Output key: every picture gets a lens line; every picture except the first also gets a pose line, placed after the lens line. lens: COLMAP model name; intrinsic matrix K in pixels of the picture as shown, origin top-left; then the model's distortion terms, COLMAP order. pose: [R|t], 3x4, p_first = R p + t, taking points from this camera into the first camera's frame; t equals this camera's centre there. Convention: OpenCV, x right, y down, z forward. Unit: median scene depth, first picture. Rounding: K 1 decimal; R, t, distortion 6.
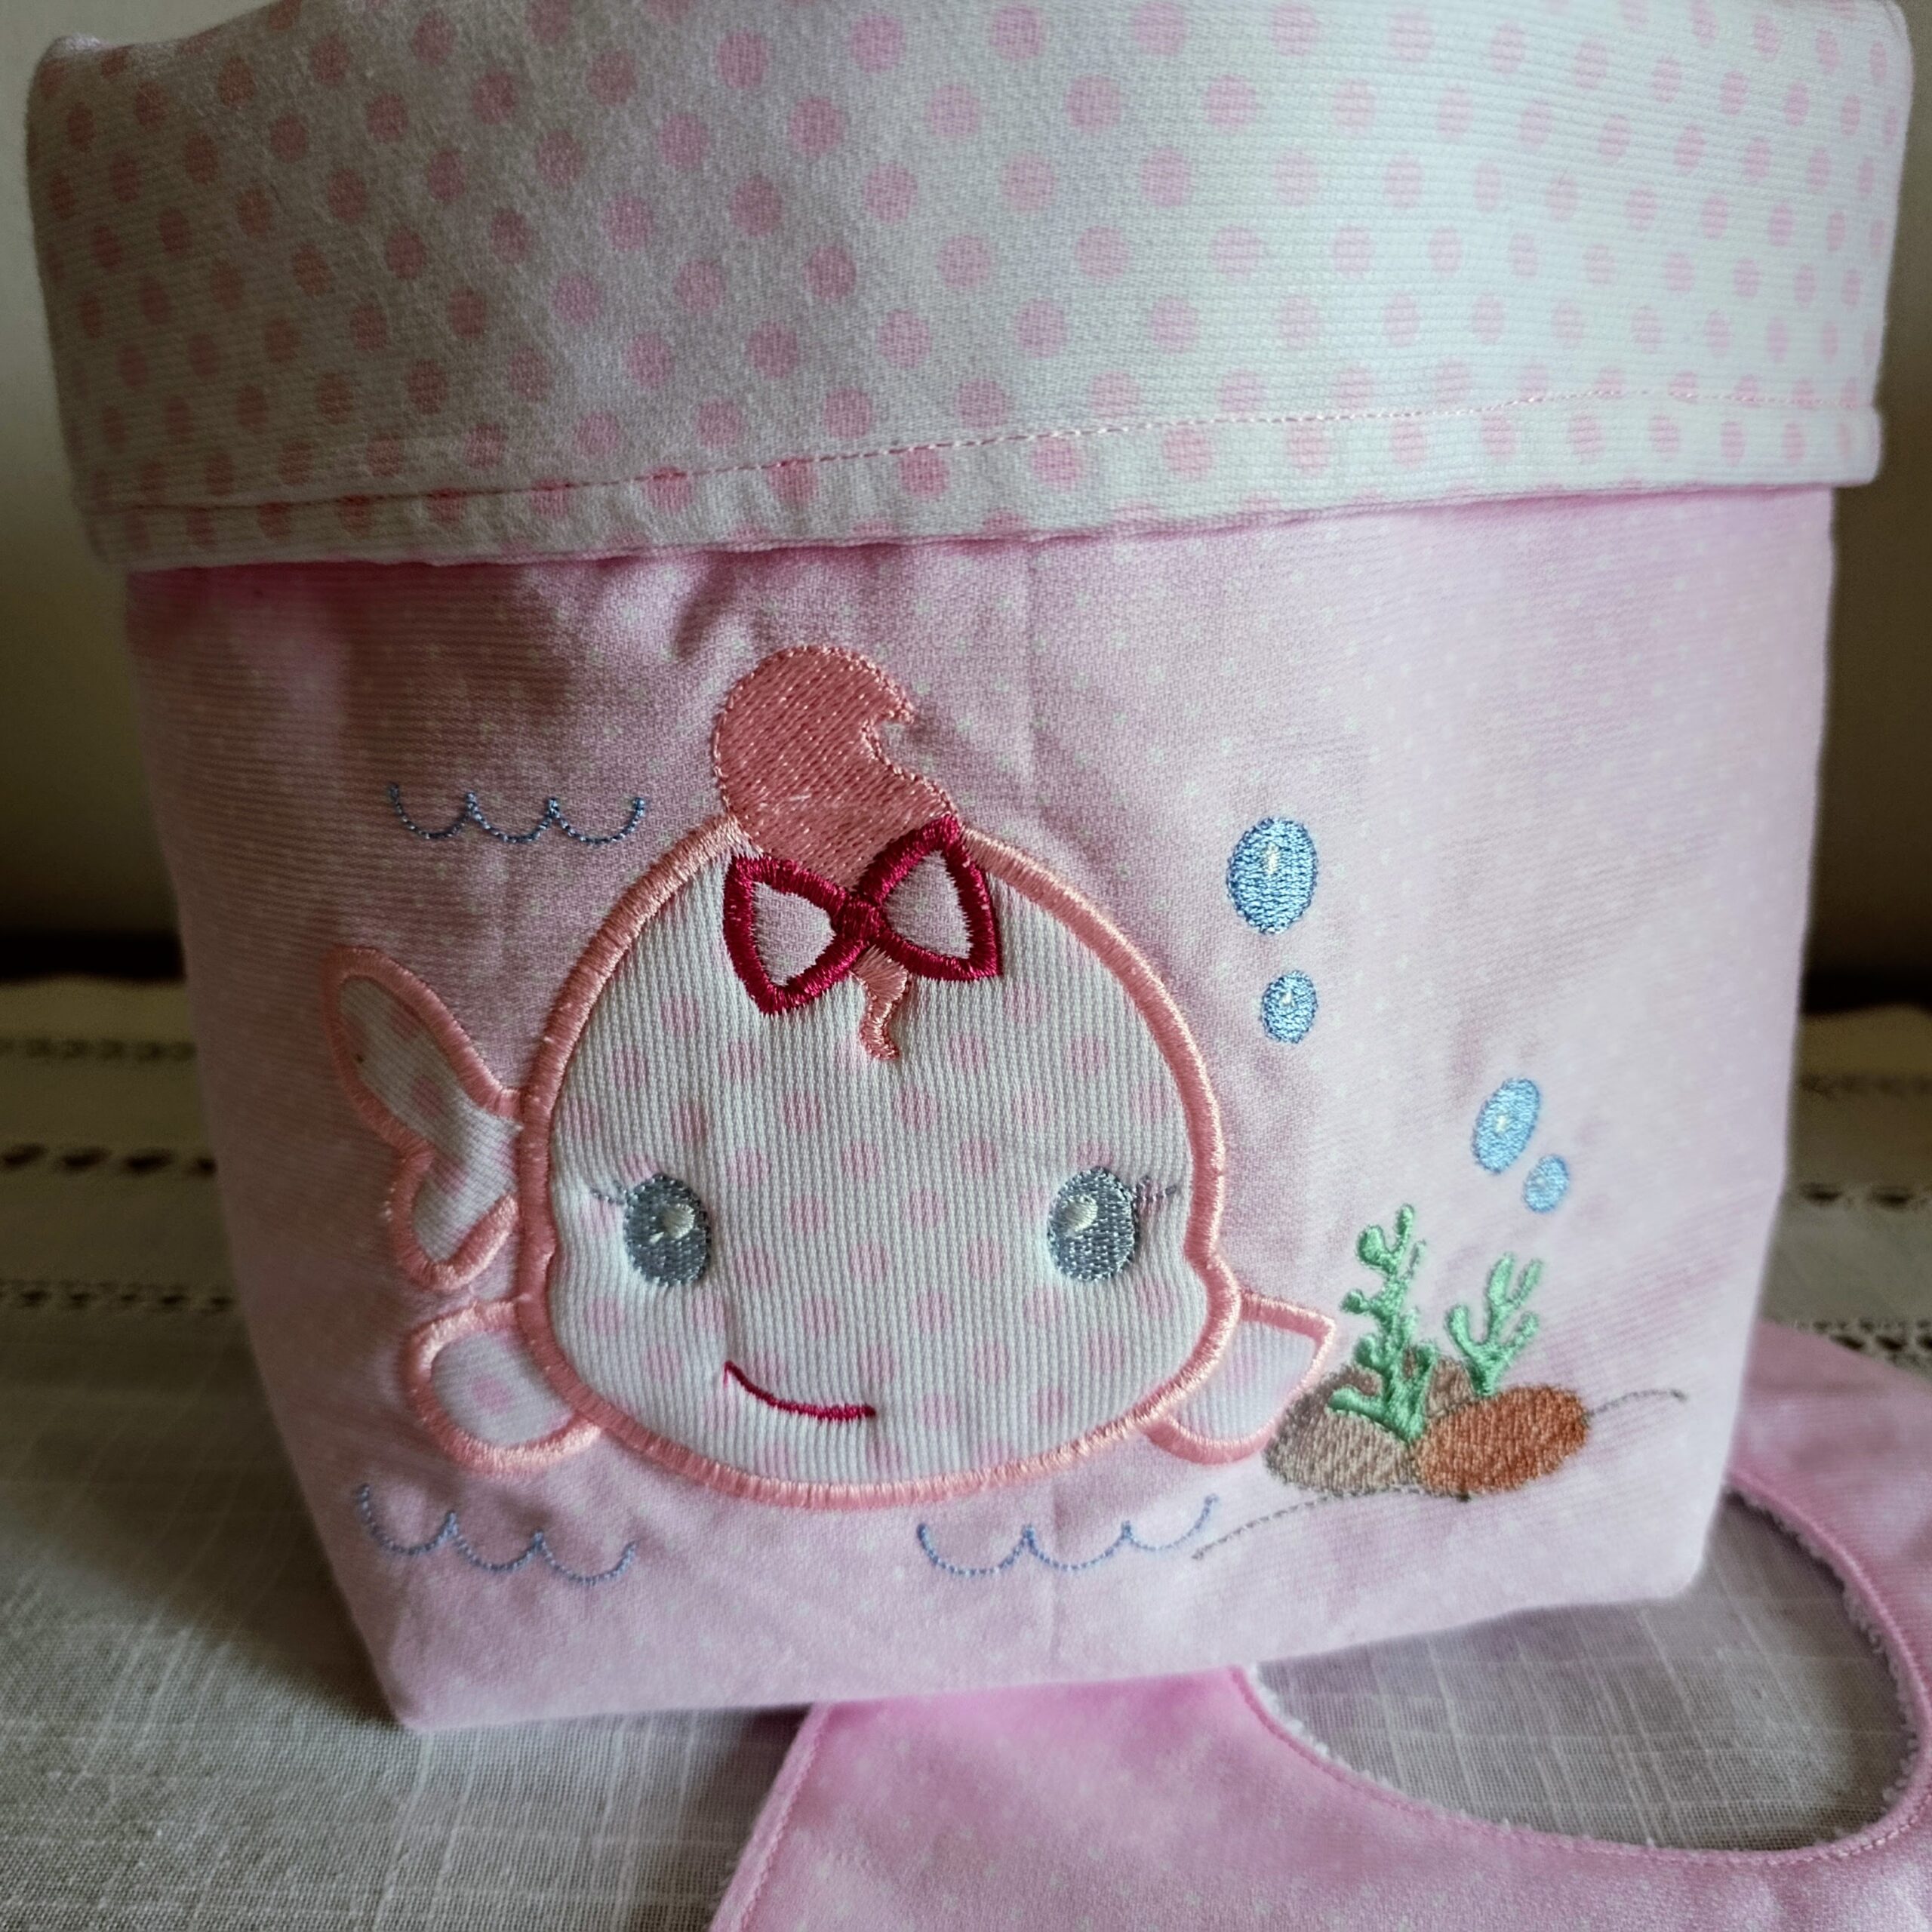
lens RADIAL K [[1633.8, 0, 966.0], [0, 1633.8, 966.0], [0, 0, 1]] dist [0.002030, -0.055476]
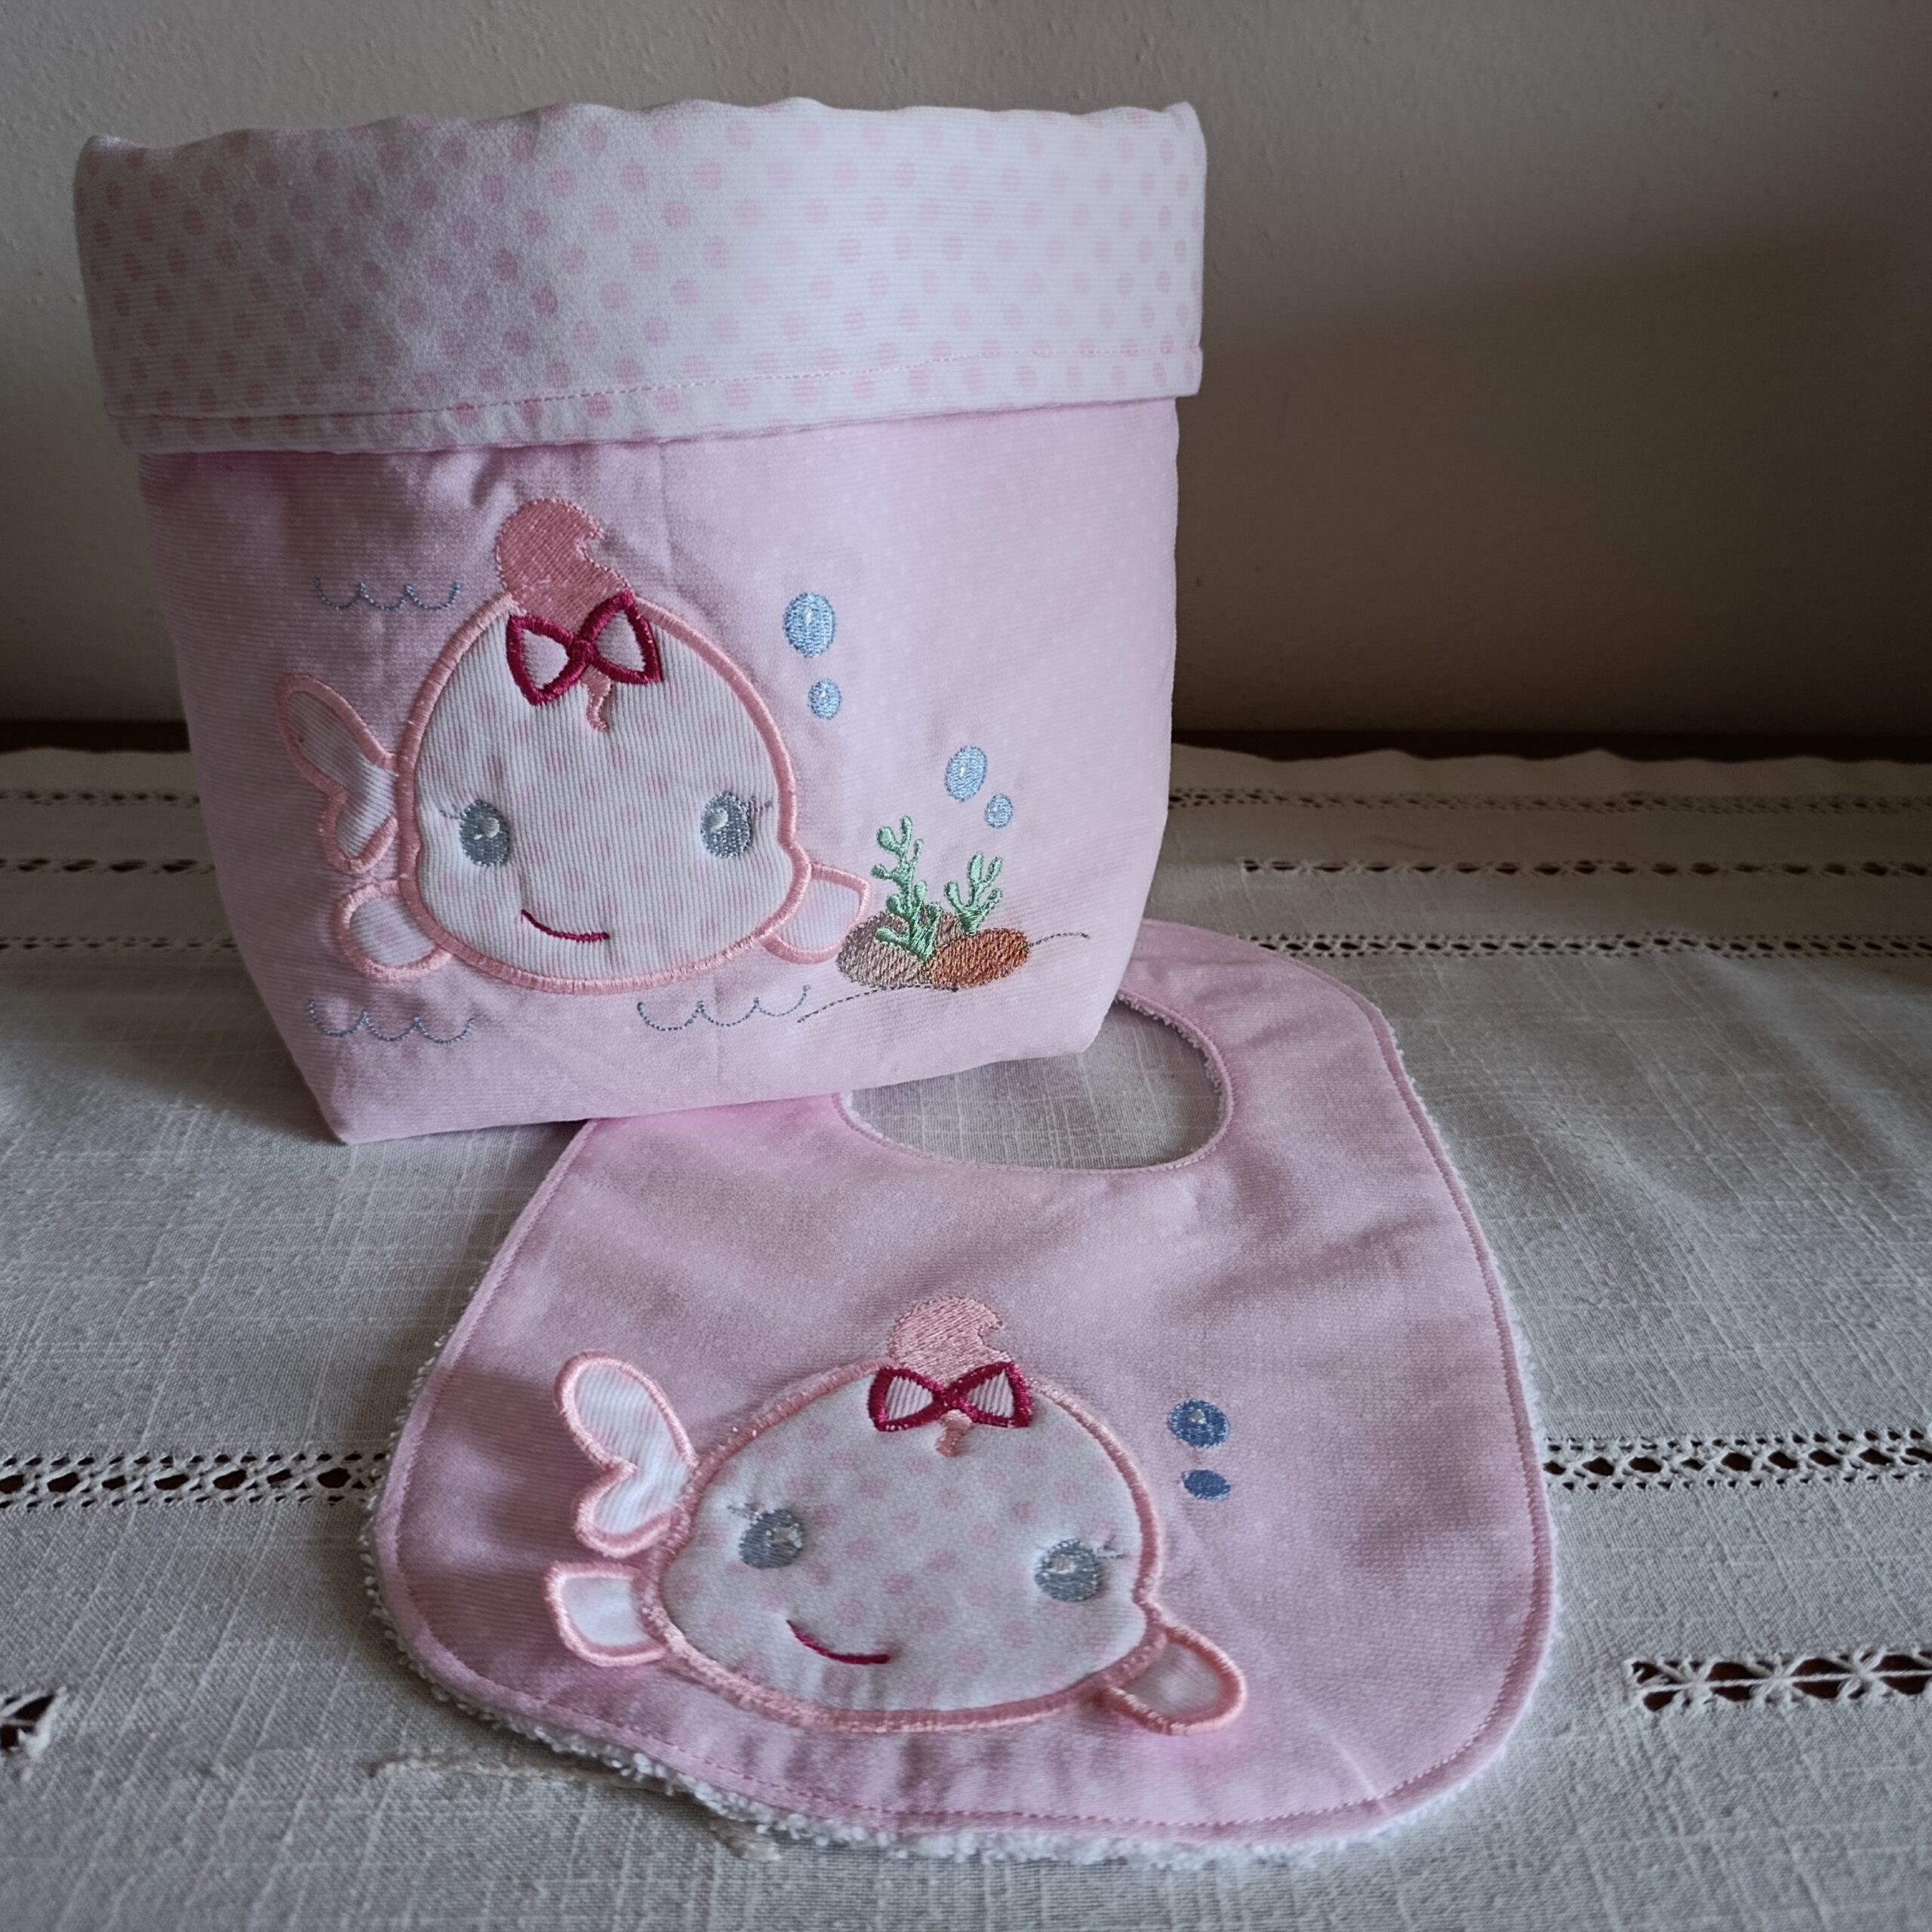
lens RADIAL K [[1743.1, 0, 994.9], [0, 1743.1, 966.9], [0, 0, 1]] dist [0.036387, -0.120748]
pose [[0.997201, -0.022249, 0.071381, 0.234215], [0.016804, 0.996967, 0.075984, 0.173826], [-0.072855, -0.074572, 0.994551, -0.950316]]
